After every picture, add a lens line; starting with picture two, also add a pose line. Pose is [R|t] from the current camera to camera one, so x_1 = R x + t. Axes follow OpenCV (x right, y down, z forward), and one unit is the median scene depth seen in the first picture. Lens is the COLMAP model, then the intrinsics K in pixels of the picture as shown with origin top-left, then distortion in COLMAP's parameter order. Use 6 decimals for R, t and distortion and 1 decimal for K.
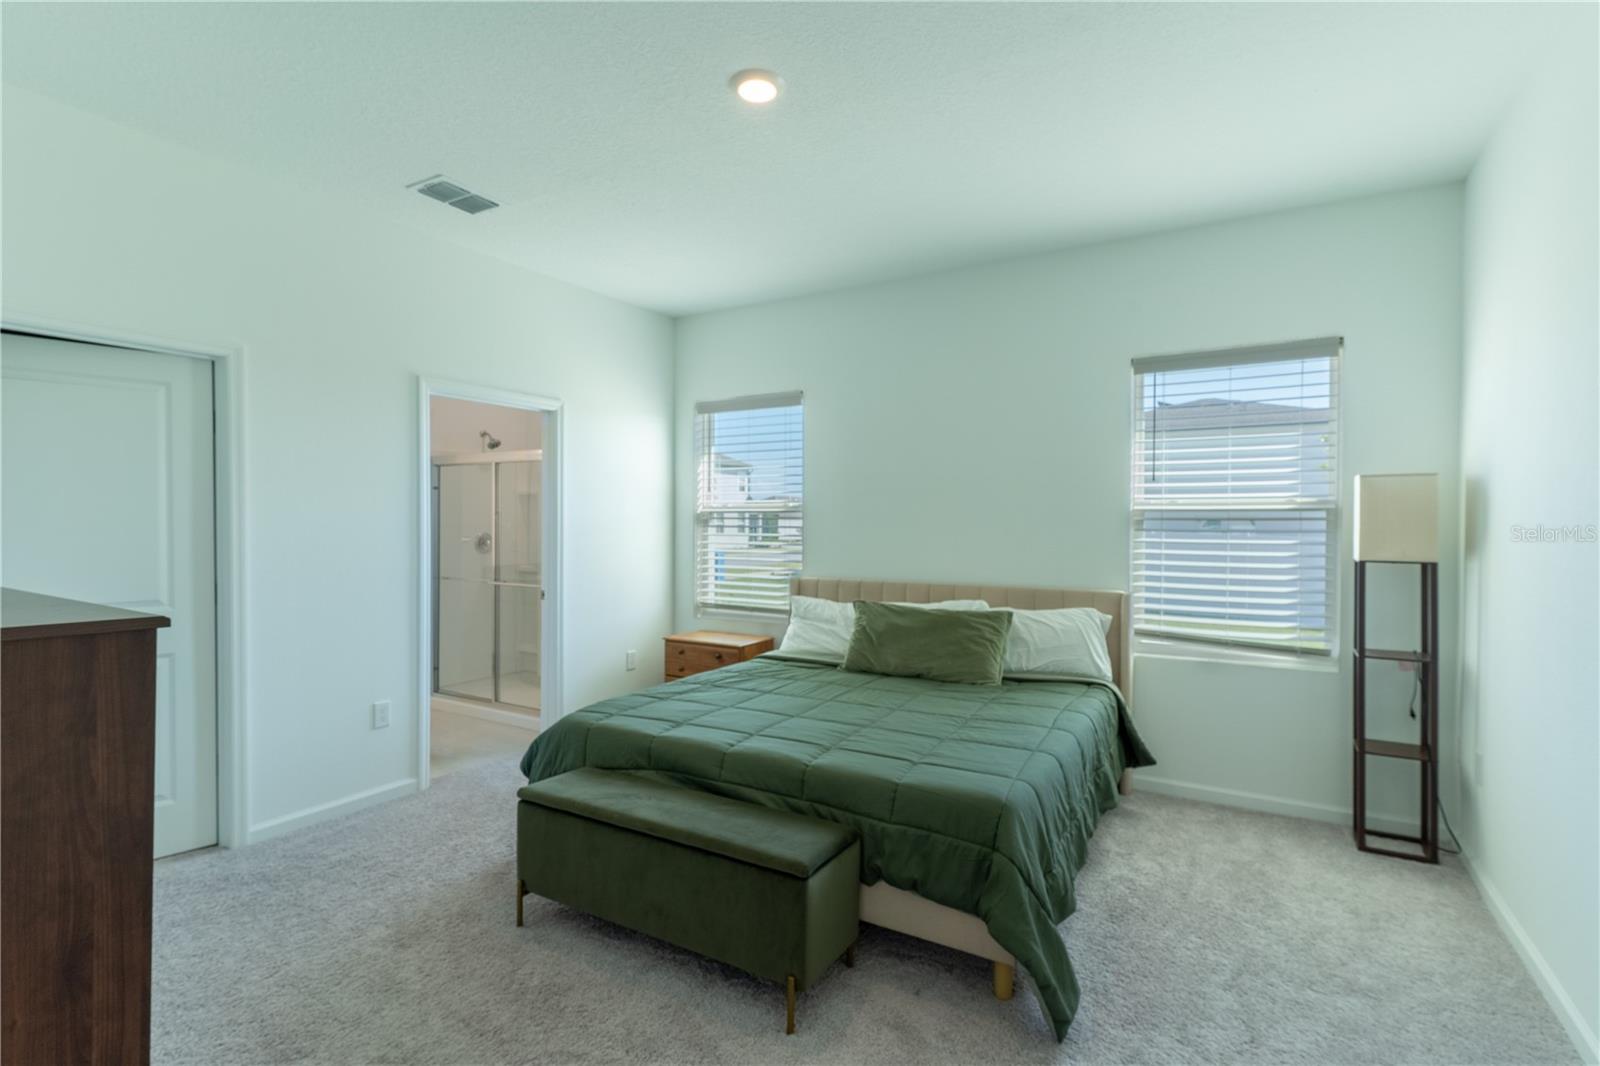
lens RADIAL K [[765.1, 0, 798.3], [0, 765.1, 529.9], [0, 0, 1]] dist [0.002427, 0.000951]
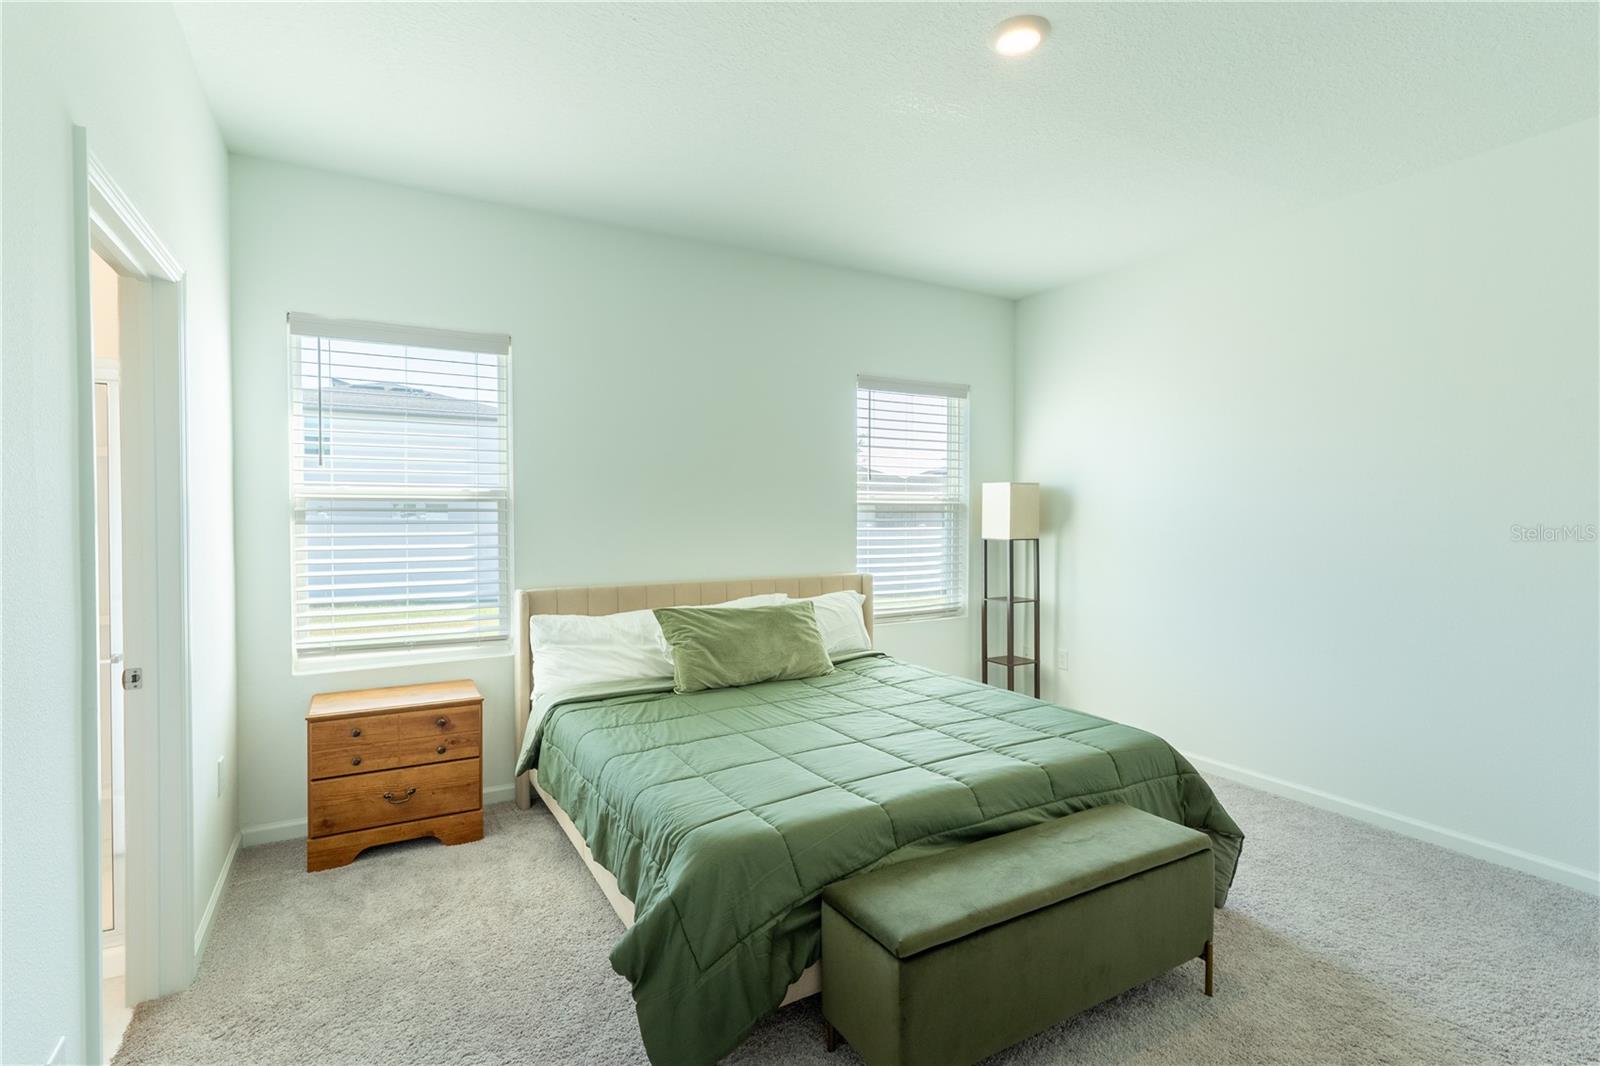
lens RADIAL K [[763.4, 0, 792.3], [0, 763.4, 527.2], [0, 0, 1]] dist [0.000532, -0.000095]
pose [[0.493725, -0.018997, 0.869410, -0.636668], [0.010803, 0.999818, 0.015711, -0.009348], [-0.869551, 0.001636, 0.493841, 0.518072]]
